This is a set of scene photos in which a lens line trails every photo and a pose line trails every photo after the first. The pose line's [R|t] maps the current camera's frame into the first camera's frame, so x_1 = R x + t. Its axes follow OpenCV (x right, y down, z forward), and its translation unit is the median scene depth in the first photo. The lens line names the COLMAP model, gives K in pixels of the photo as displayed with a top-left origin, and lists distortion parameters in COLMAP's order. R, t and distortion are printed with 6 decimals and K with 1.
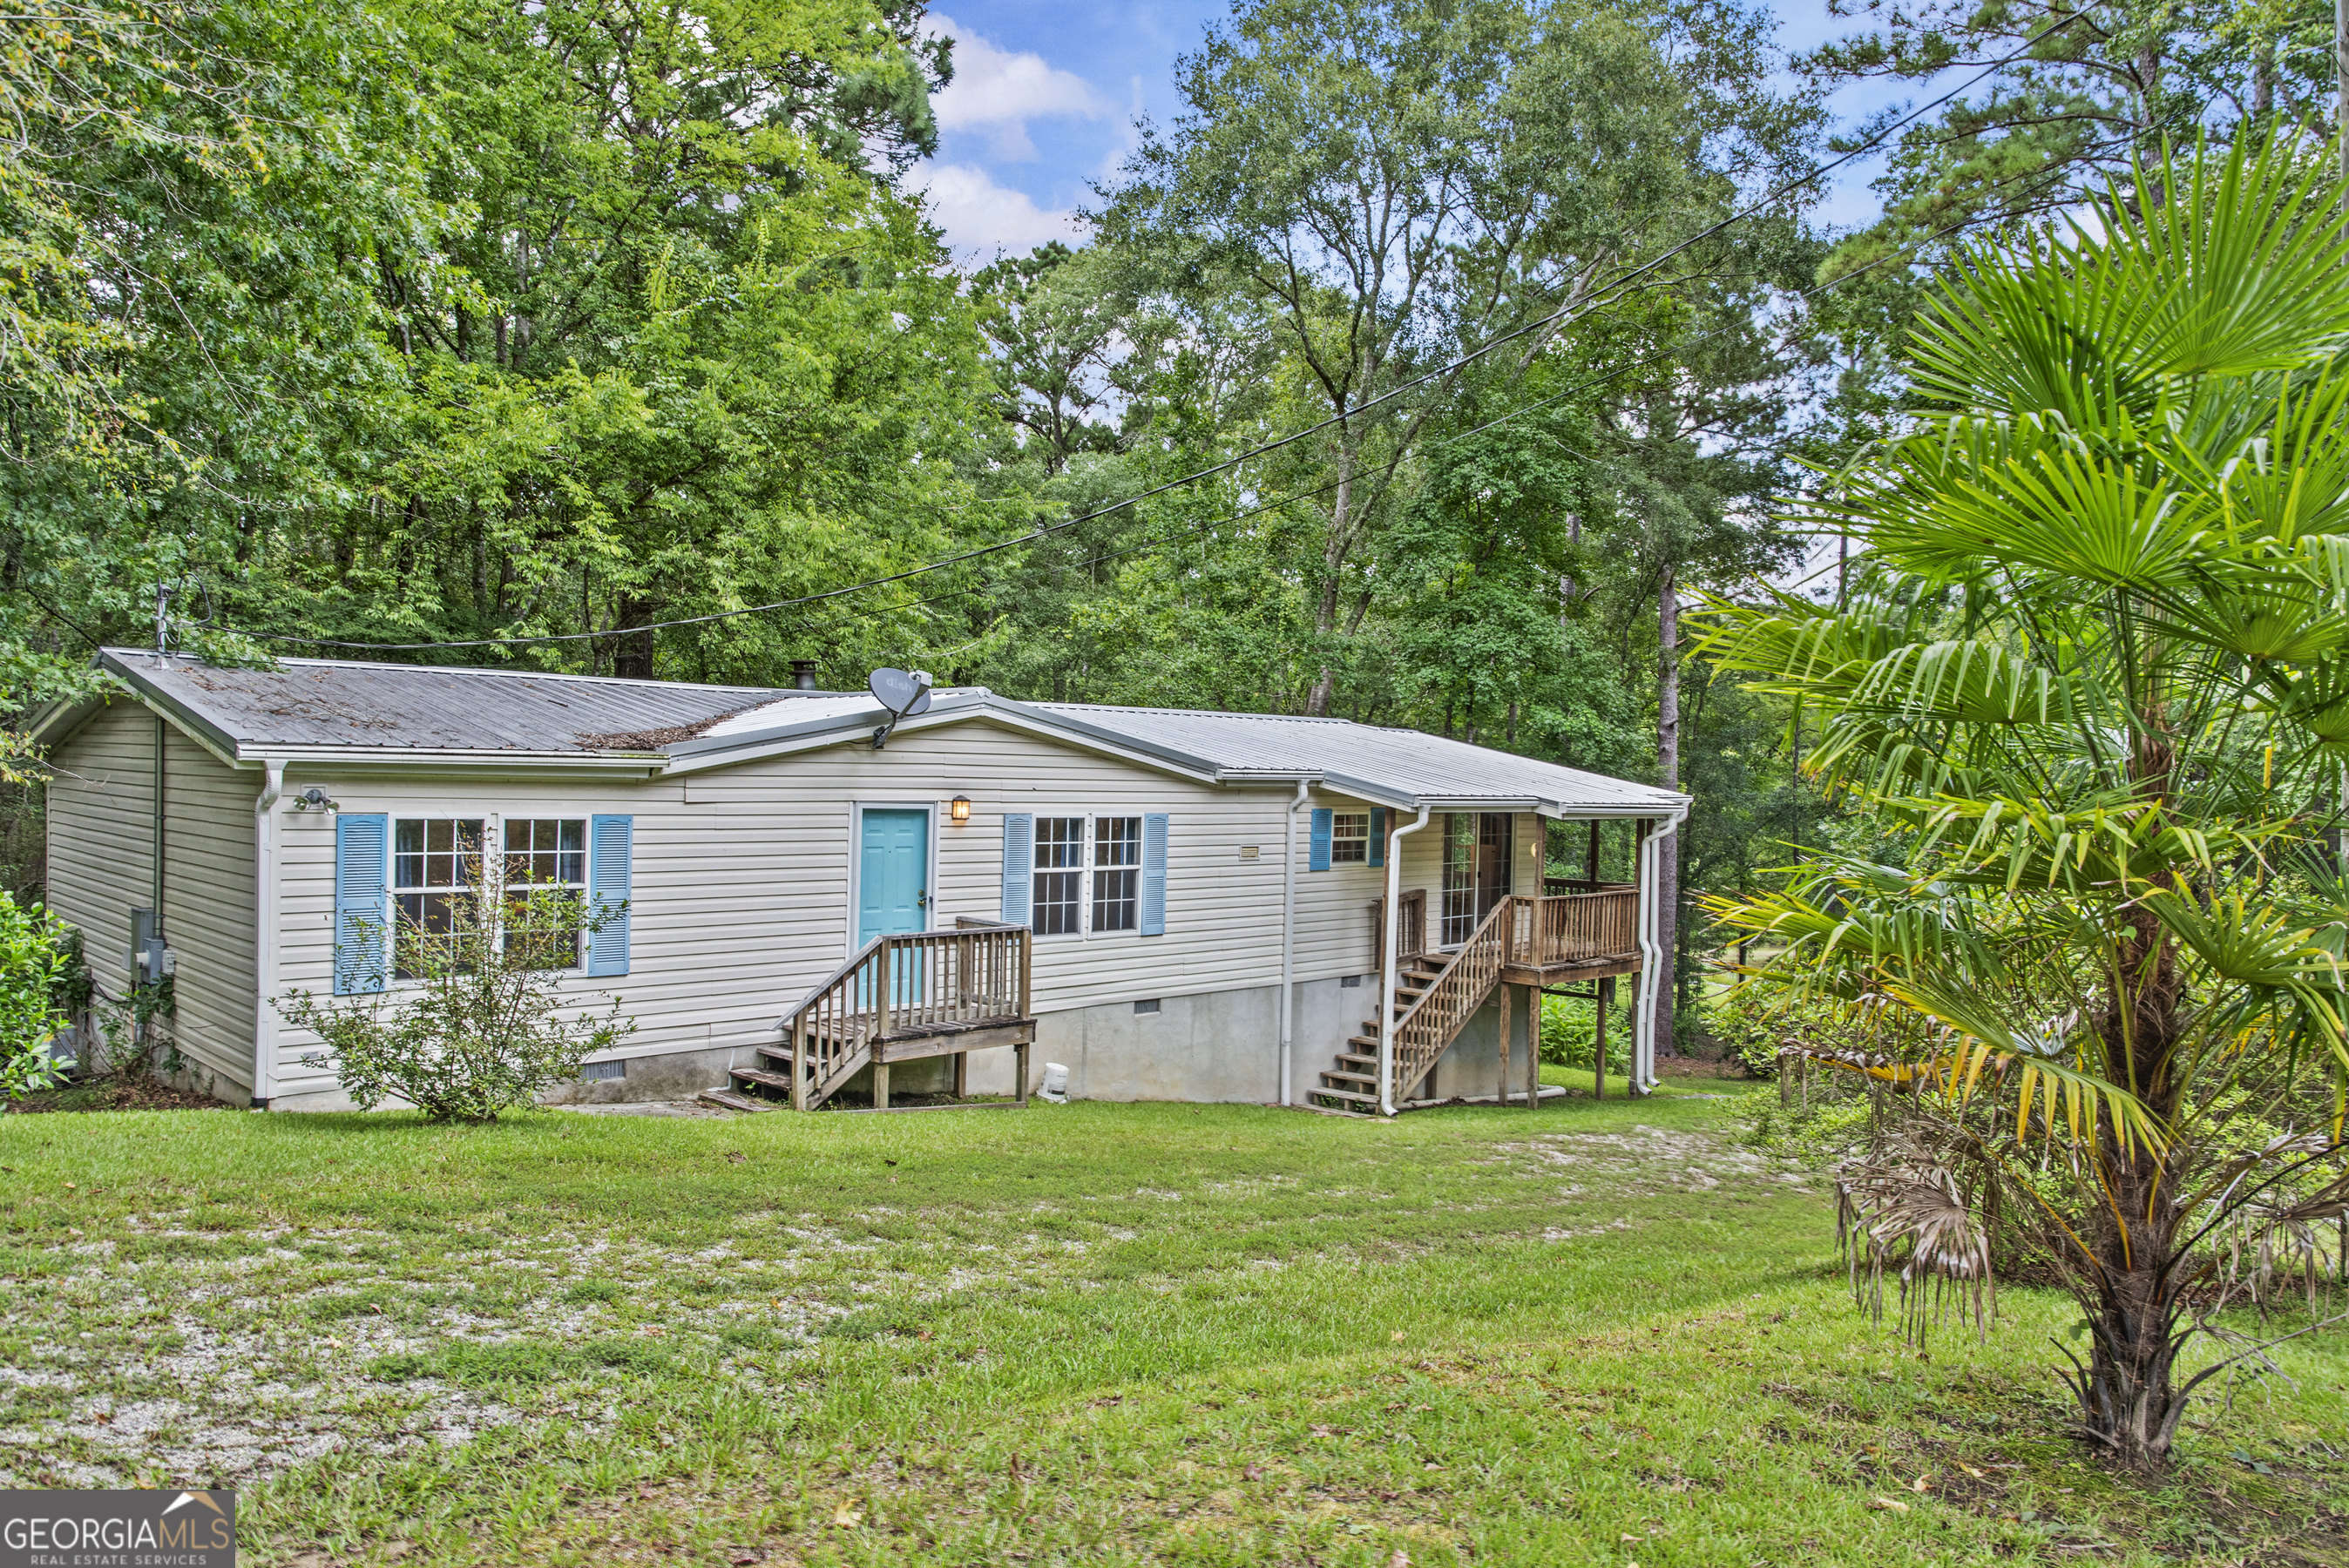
lens RADIAL K [[1595.5, 0, 1189.4], [0, 1595.5, 781.4], [0, 0, 1]] dist [-0.000947, -0.000349]
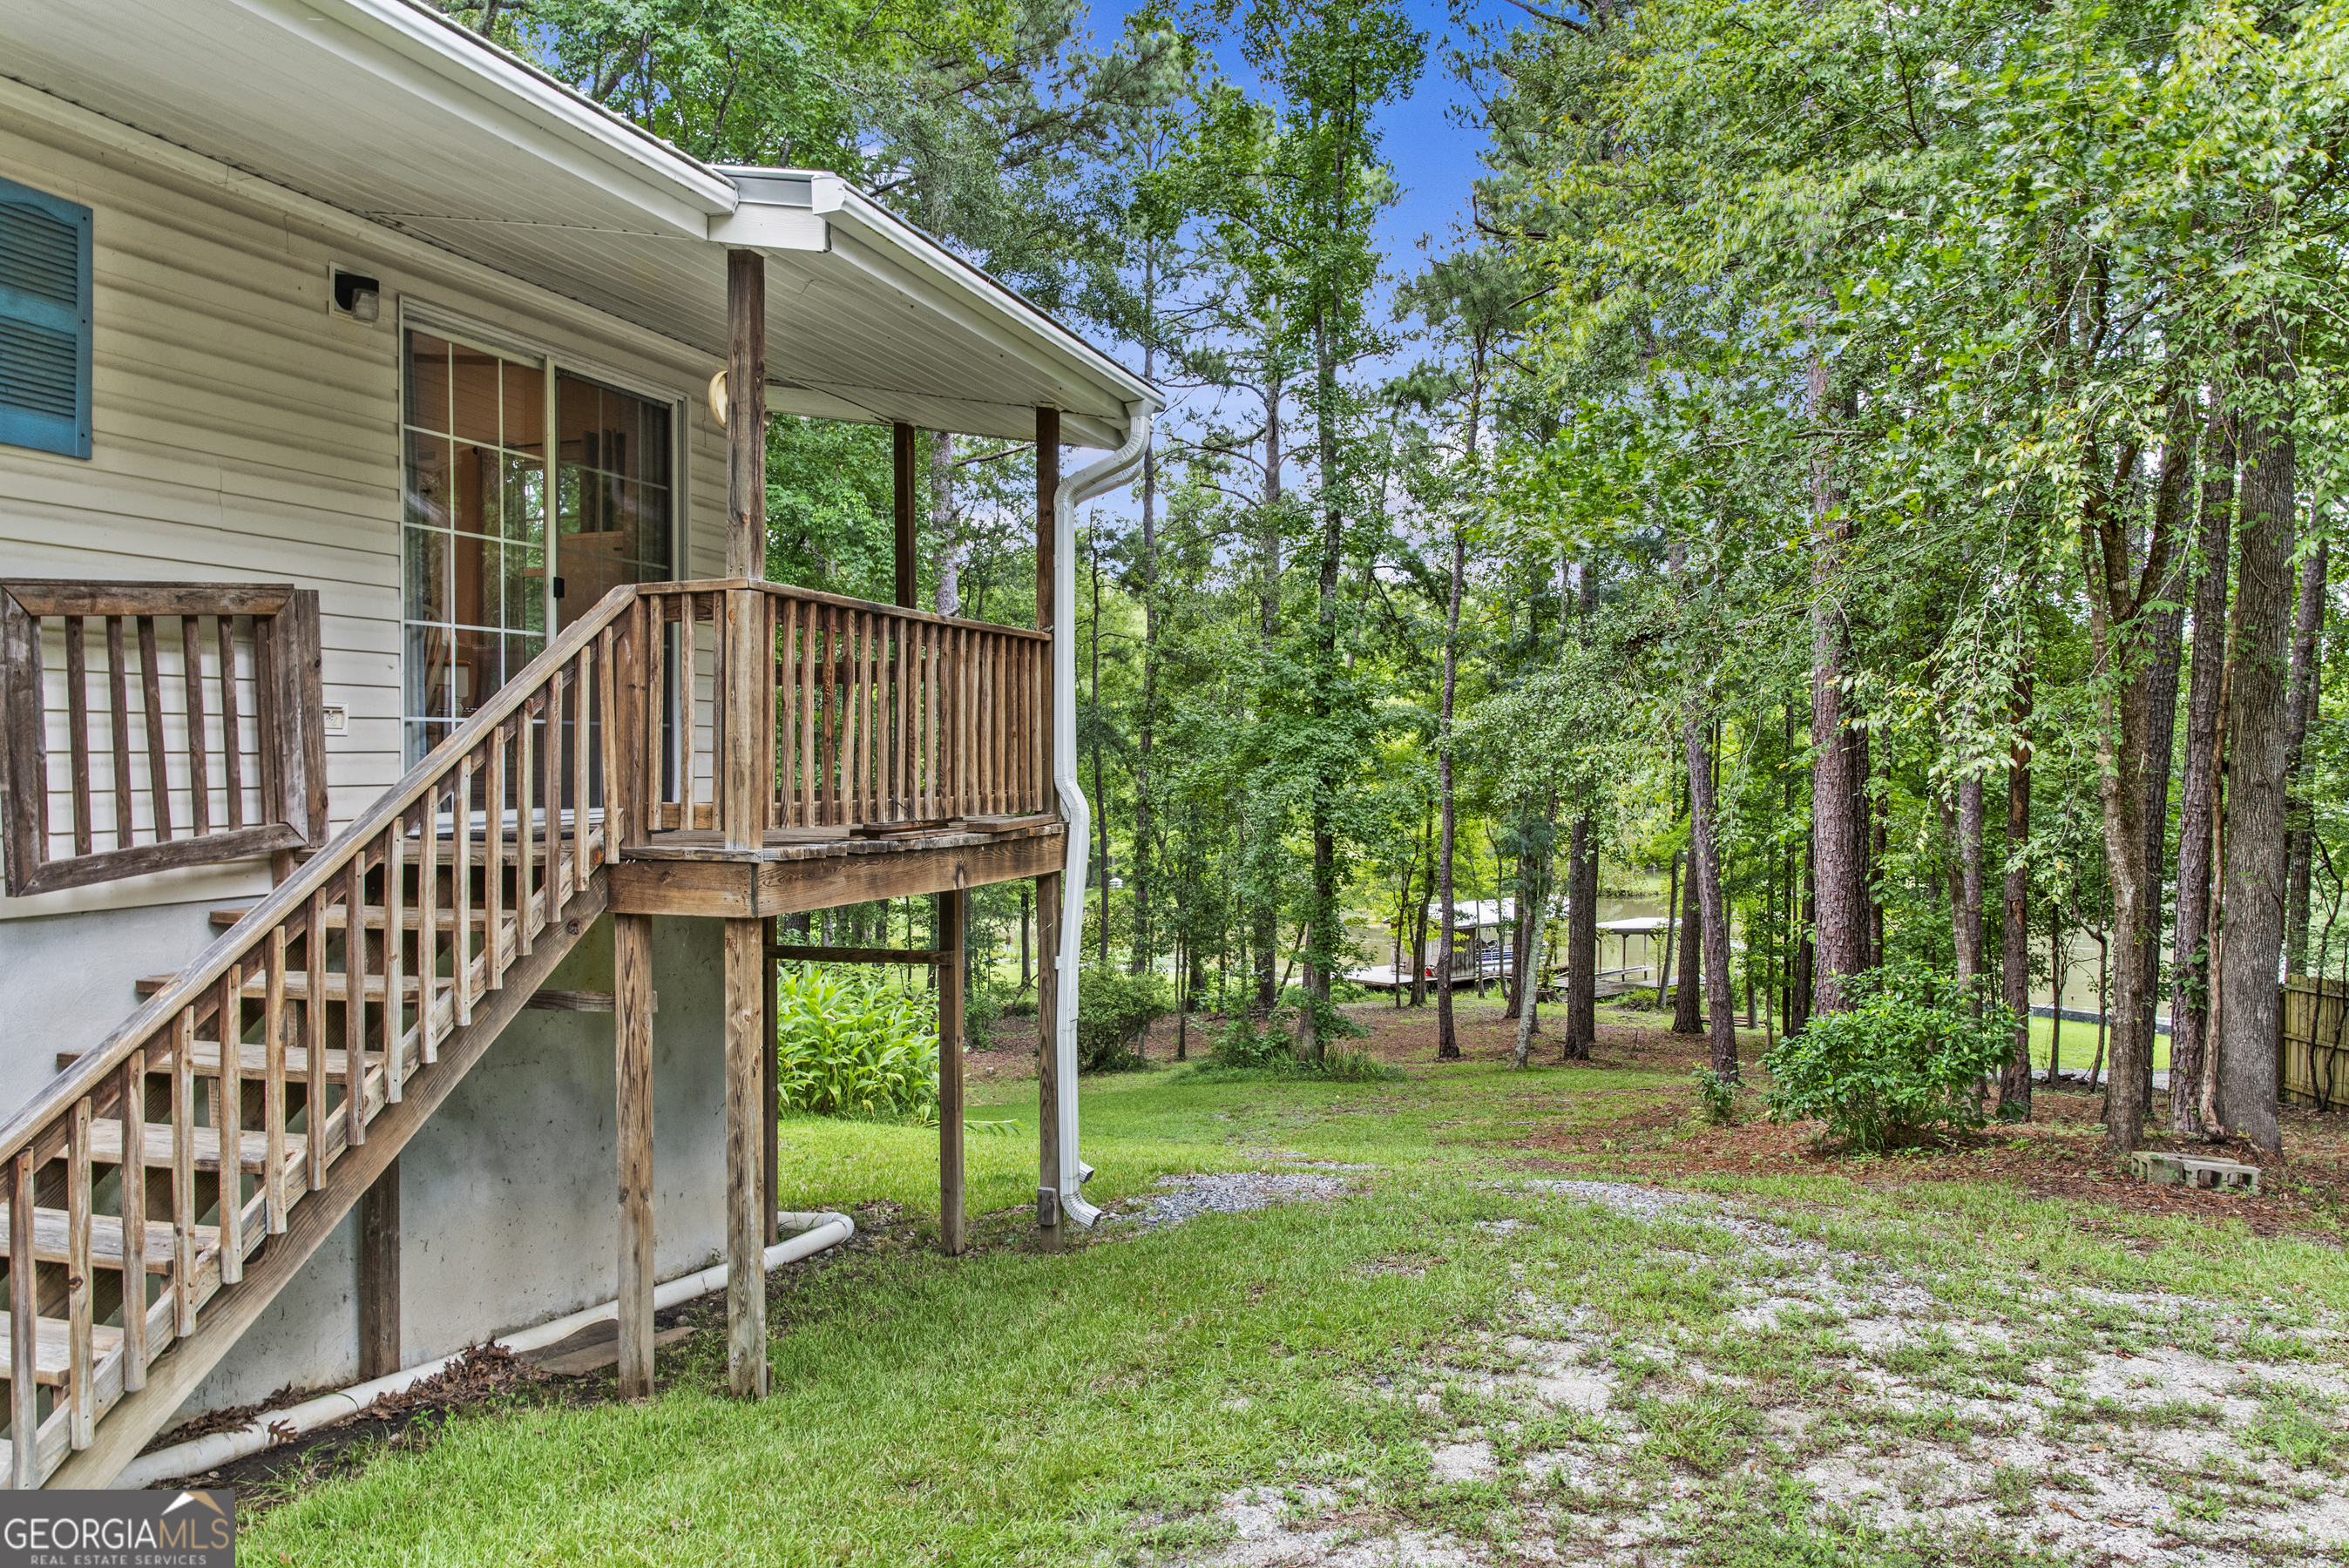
lens RADIAL K [[1595.5, 0, 1189.4], [0, 1595.5, 781.4], [0, 0, 1]] dist [-0.000947, -0.000349]
pose [[0.893581, -0.036712, 0.447398, 0.155886], [0.035561, 0.999307, 0.010975, 0.099045], [-0.447491, 0.006103, 0.894268, 0.688228]]
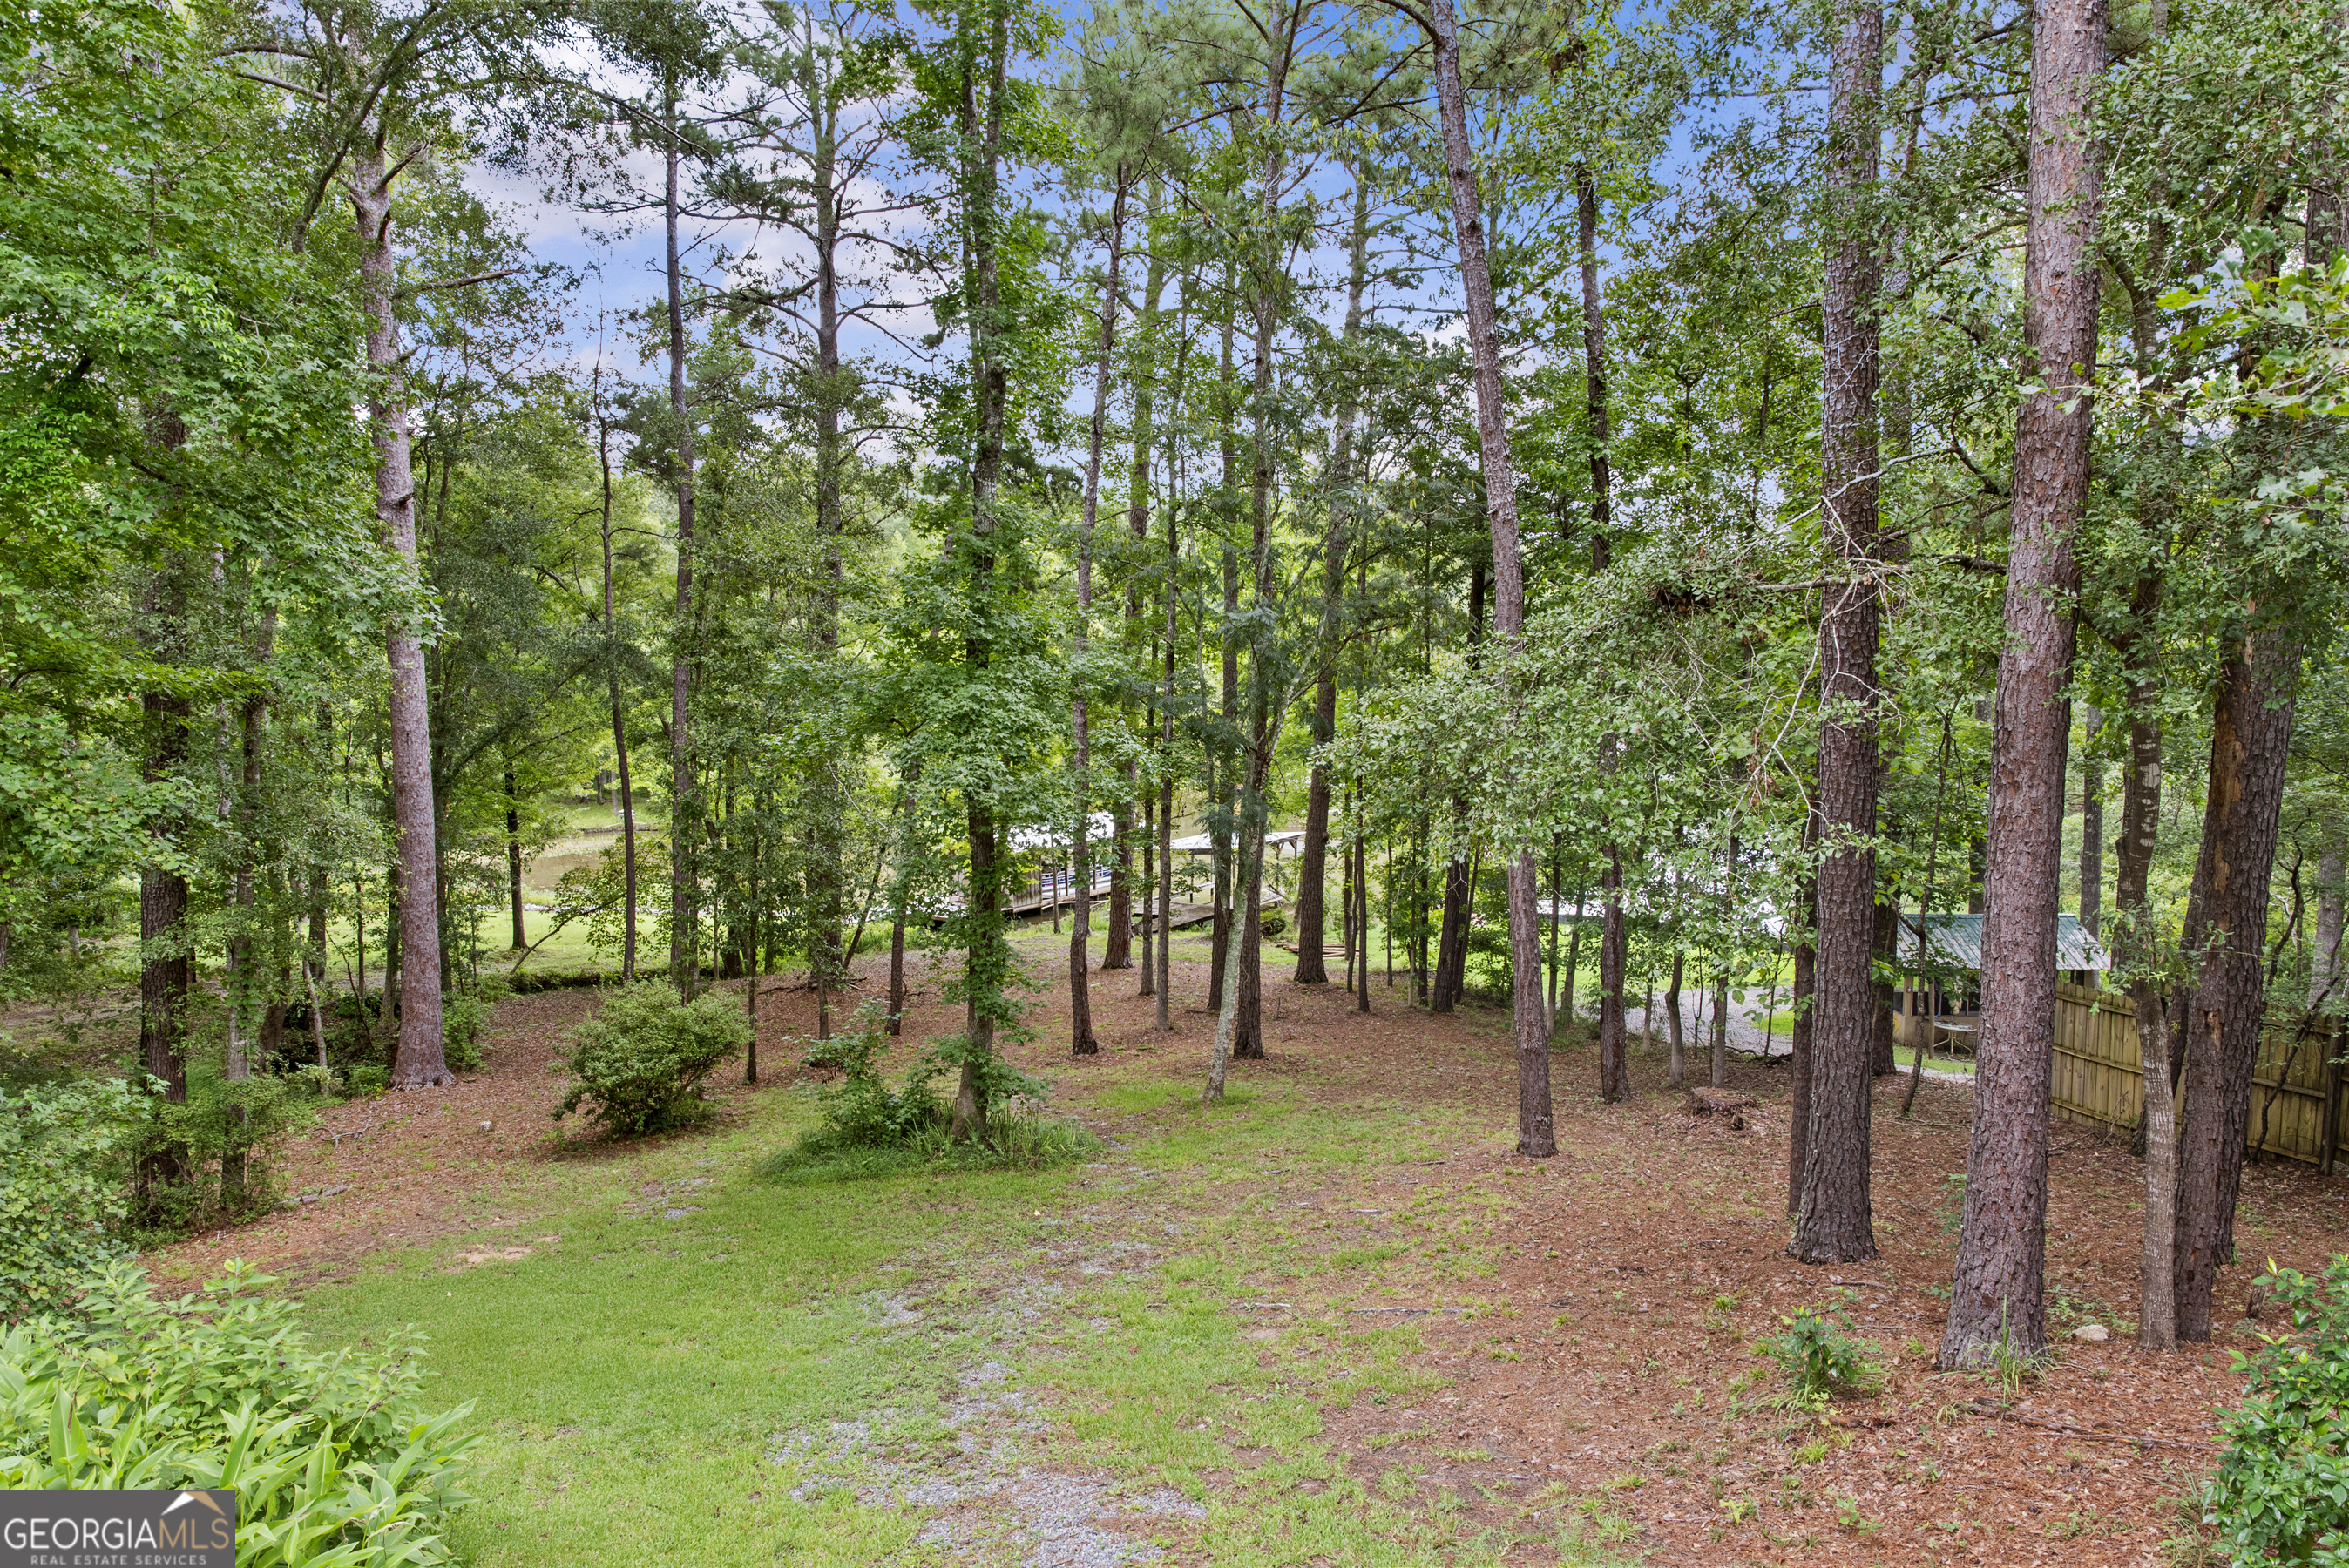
lens RADIAL K [[1595.5, 0, 1189.4], [0, 1595.5, 781.4], [0, 0, 1]] dist [-0.000947, -0.000349]
pose [[0.717777, -0.086753, 0.690847, 0.176865], [0.035144, 0.995457, 0.088491, 0.091363], [-0.695386, -0.039237, 0.717565, 0.750916]]
